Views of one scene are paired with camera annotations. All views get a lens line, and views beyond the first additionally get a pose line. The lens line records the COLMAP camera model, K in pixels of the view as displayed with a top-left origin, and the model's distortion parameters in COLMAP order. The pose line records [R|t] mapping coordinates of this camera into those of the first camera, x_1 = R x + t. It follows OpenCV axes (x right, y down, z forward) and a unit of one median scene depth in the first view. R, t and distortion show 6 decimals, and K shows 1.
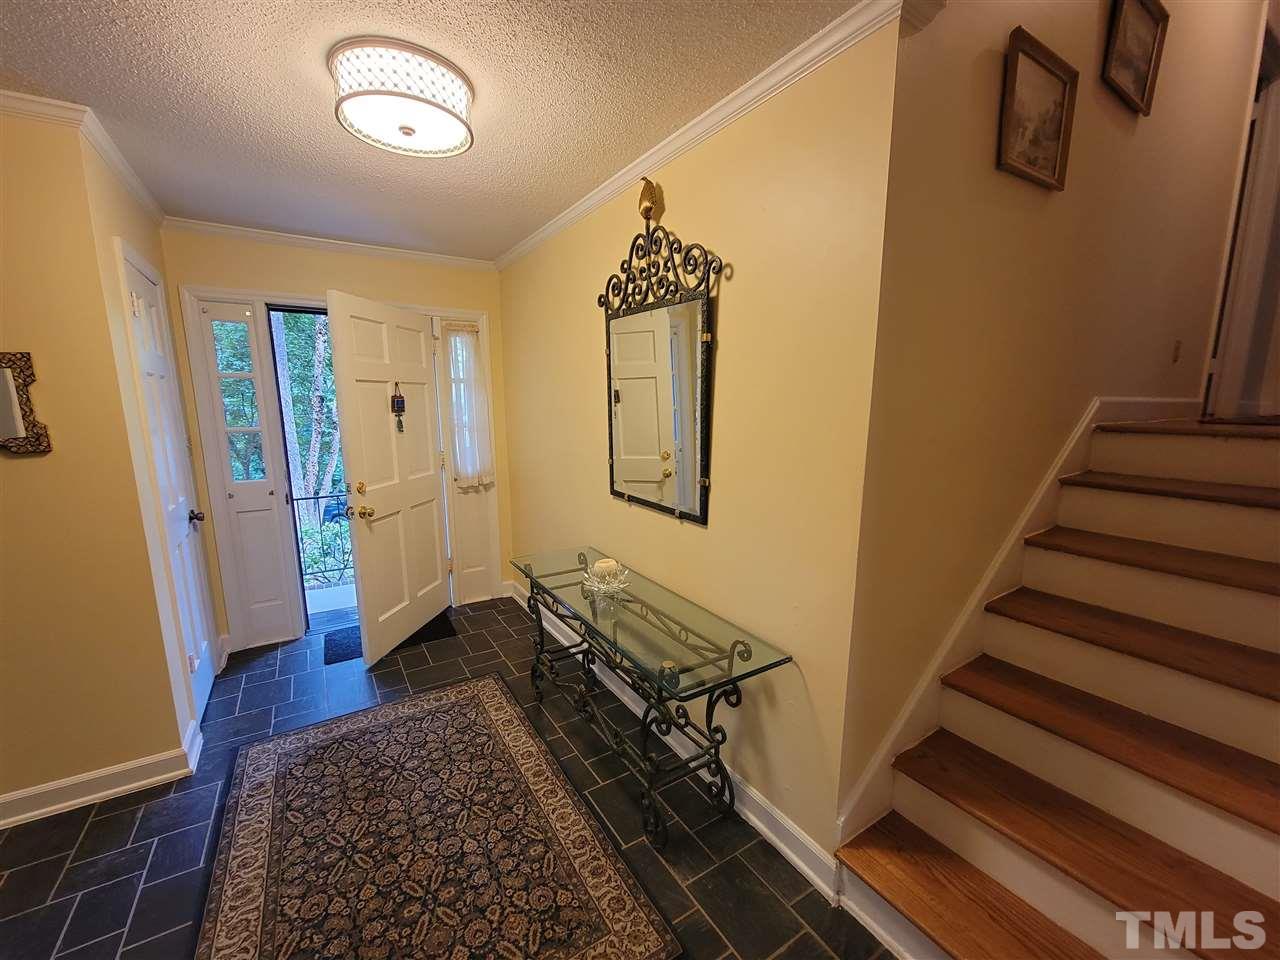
lens RADIAL K [[517.3, 0, 639.8], [0, 517.3, 480.5], [0, 0, 1]] dist [-0.000801, -0.001577]
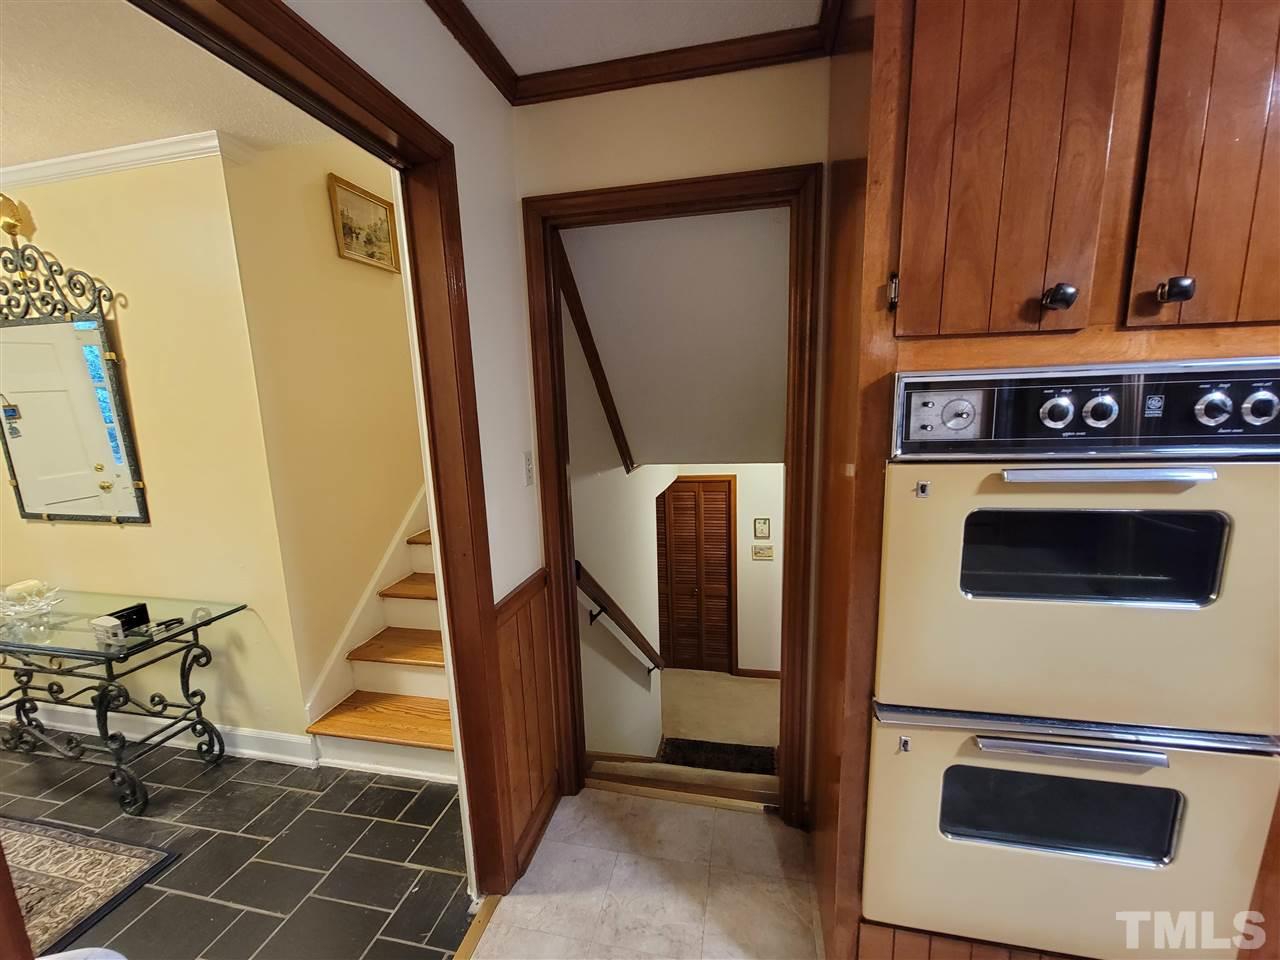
lens RADIAL K [[517.3, 0, 641.3], [0, 517.3, 491.8], [0, 0, 1]] dist [-0.000801, -0.001577]
pose [[0.697540, -0.140101, 0.702716, 0.097435], [0.142373, 0.988245, 0.055703, 0.110419], [-0.702260, 0.061193, 0.709286, -0.550814]]
